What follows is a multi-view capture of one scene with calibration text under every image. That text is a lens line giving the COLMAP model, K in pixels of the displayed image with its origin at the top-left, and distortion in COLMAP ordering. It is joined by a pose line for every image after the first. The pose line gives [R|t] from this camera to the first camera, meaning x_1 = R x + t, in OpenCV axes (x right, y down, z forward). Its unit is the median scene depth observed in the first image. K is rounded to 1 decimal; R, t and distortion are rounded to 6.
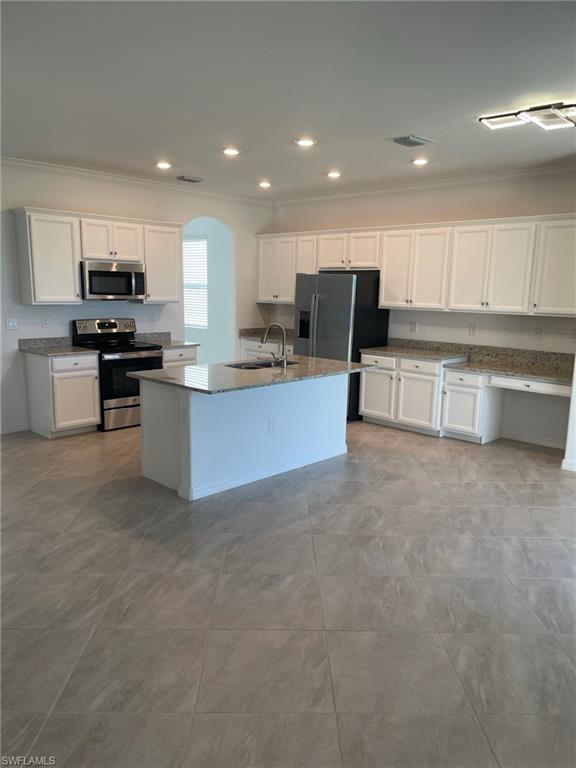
lens RADIAL K [[577.1, 0, 289.2], [0, 577.1, 387.7], [0, 0, 1]] dist [-0.010921, -0.001829]
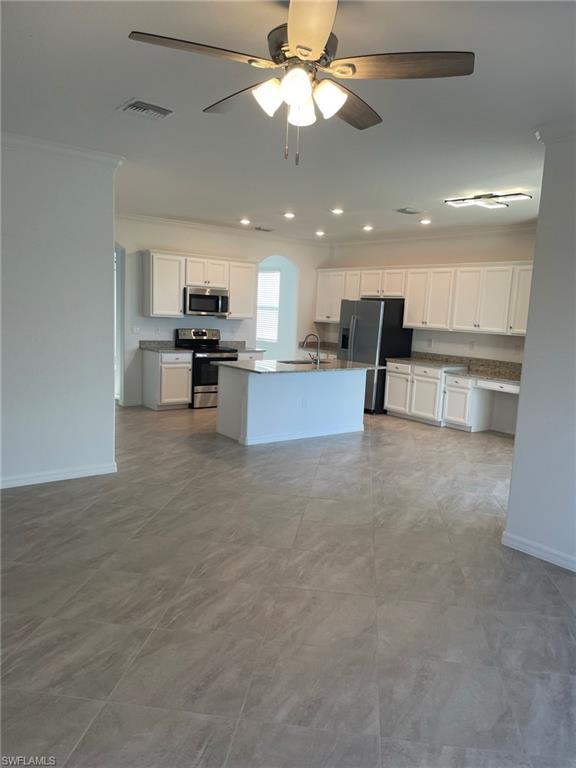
lens RADIAL K [[577.1, 0, 286.1], [0, 577.1, 384.1], [0, 0, 1]] dist [-0.010921, -0.001829]
pose [[0.987460, 0.045826, -0.151070, 0.109402], [-0.053350, 0.997510, -0.046131, 0.069606], [0.148579, 0.053612, 0.987446, -0.349425]]
